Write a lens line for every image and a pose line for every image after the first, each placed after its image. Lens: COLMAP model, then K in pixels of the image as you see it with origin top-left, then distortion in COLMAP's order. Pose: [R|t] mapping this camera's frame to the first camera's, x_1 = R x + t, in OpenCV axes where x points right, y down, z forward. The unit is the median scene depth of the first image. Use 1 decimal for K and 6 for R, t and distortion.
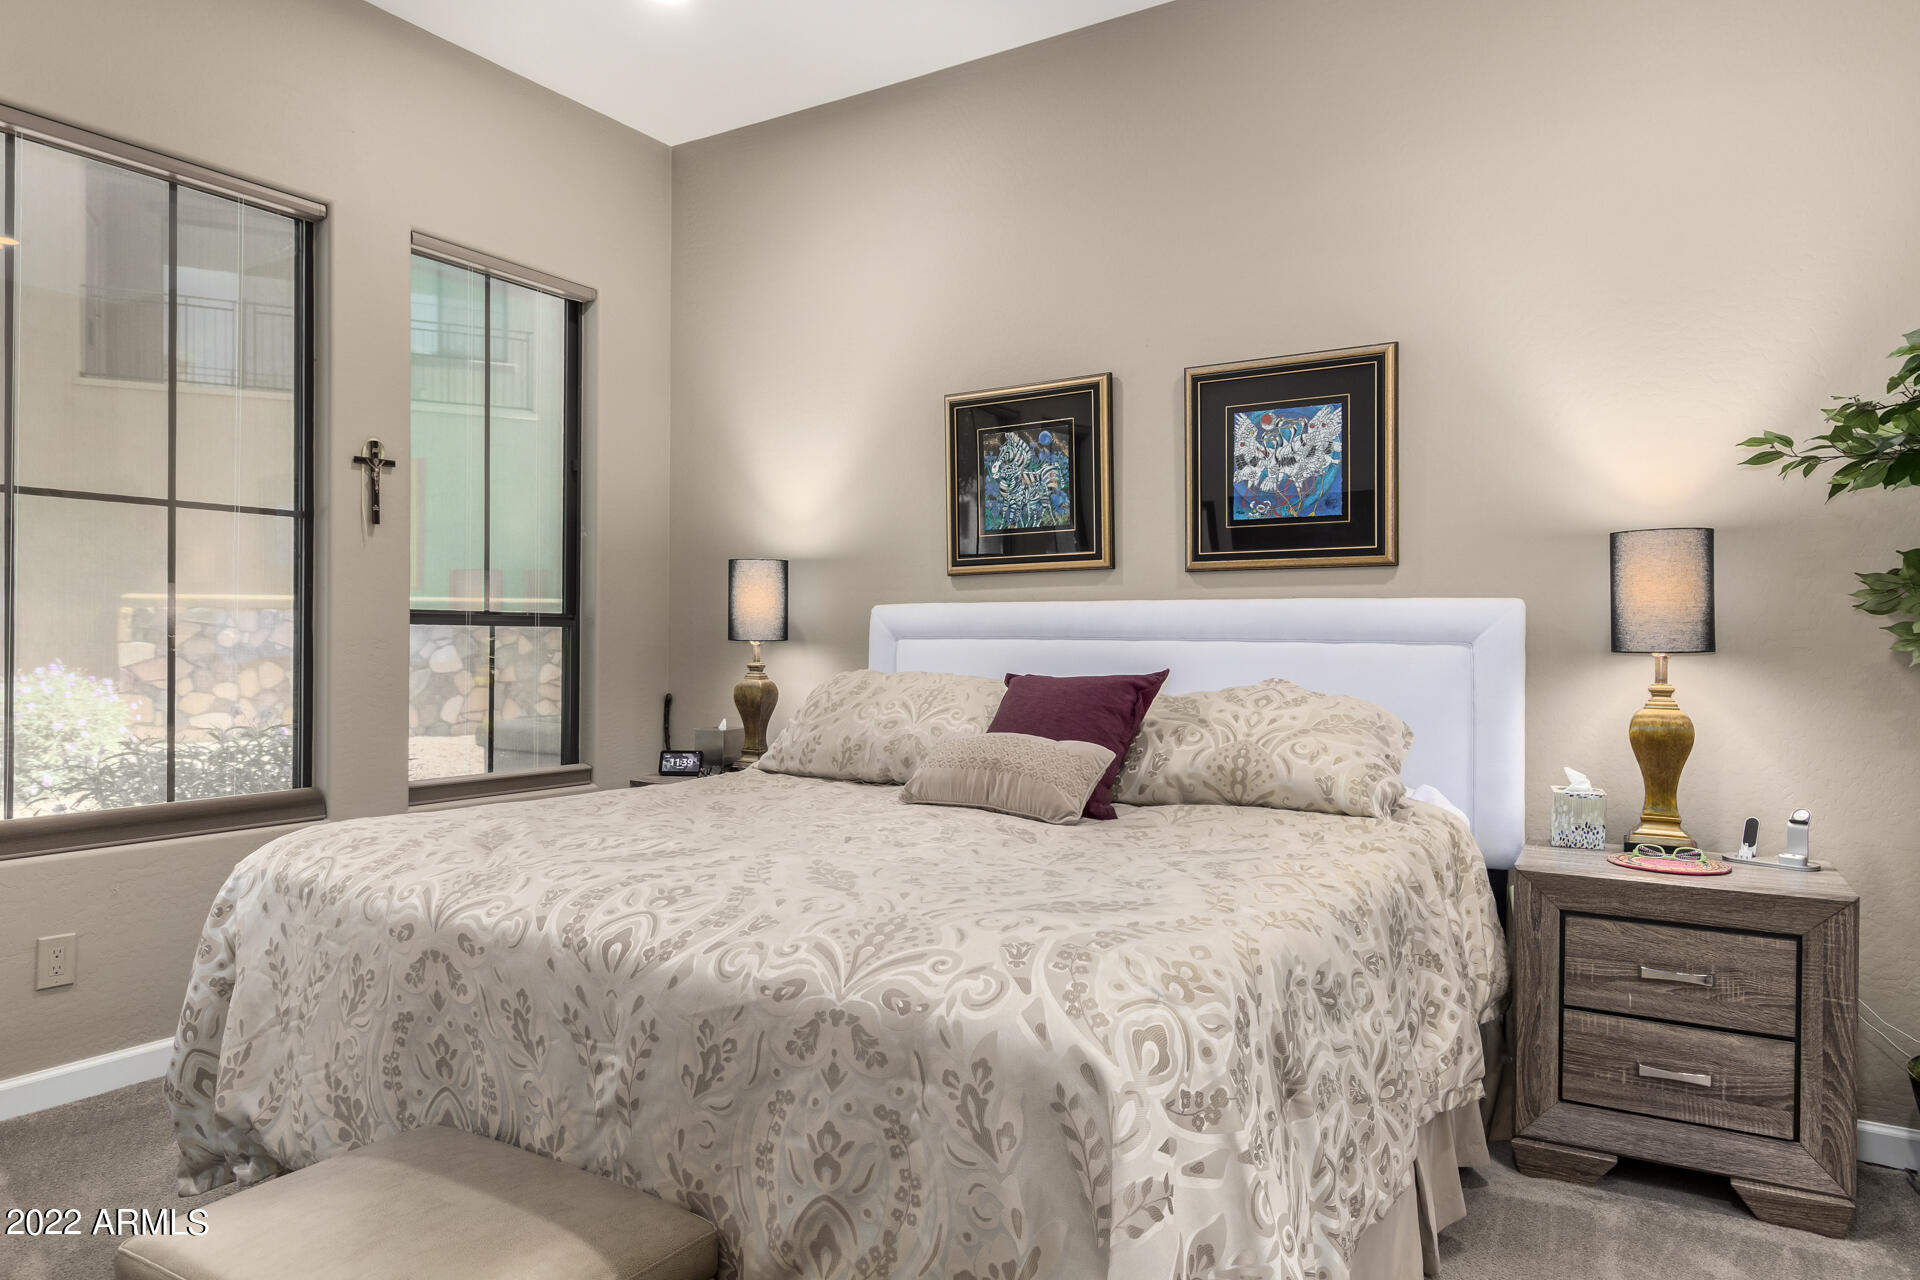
lens RADIAL K [[1202.4, 0, 960.0], [0, 1202.4, 640.0], [0, 0, 1]] dist [0.001542, 0.002492]
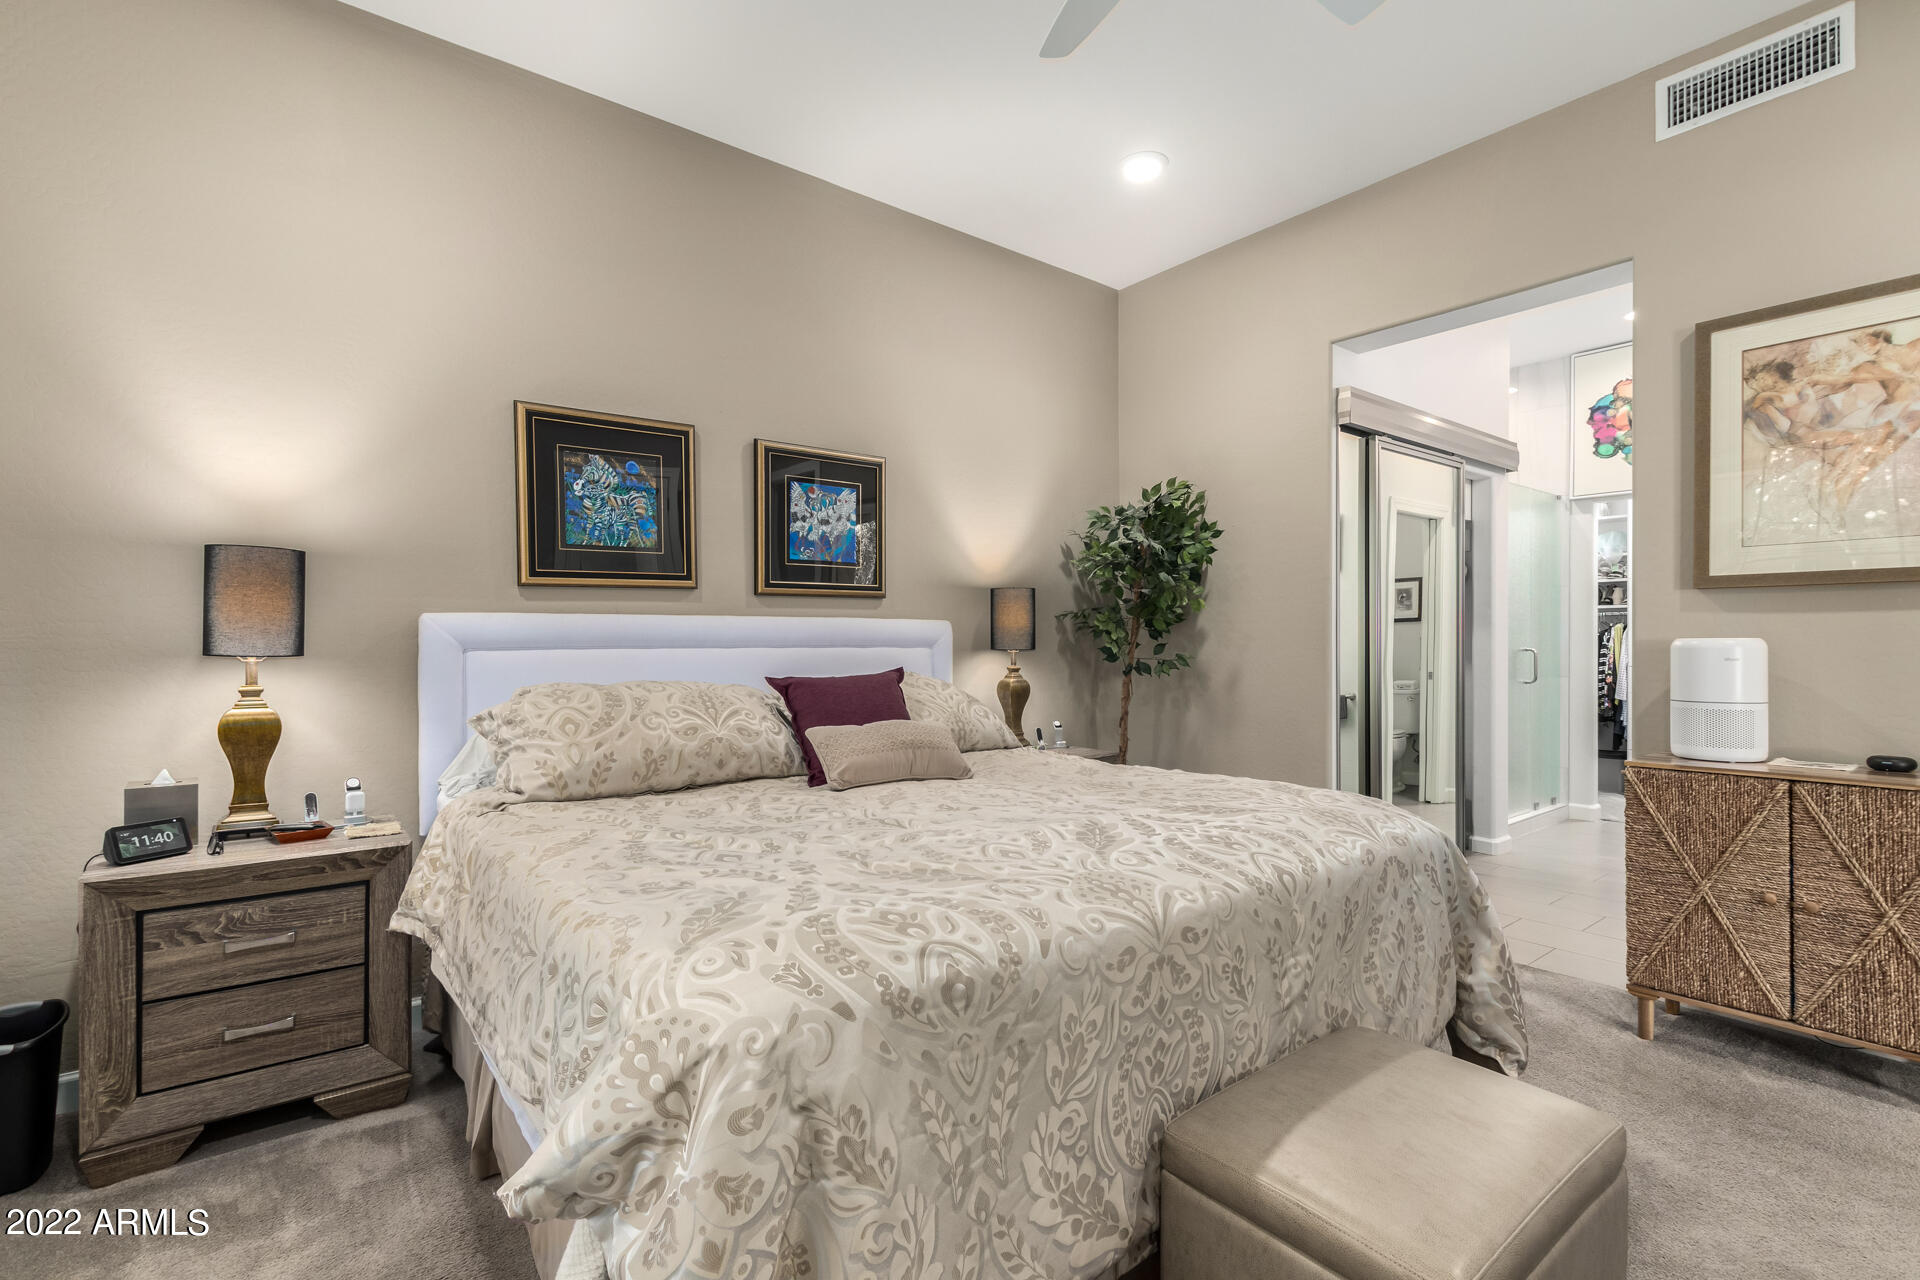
lens RADIAL K [[875.9, 0, 937.9], [0, 875.9, 640.2], [0, 0, 1]] dist [0.002918, 0.000520]
pose [[0.343054, -0.005347, 0.939300, -0.675828], [0.009301, 0.999954, 0.002295, -0.008297], [-0.939270, 0.007949, 0.343088, 0.519303]]
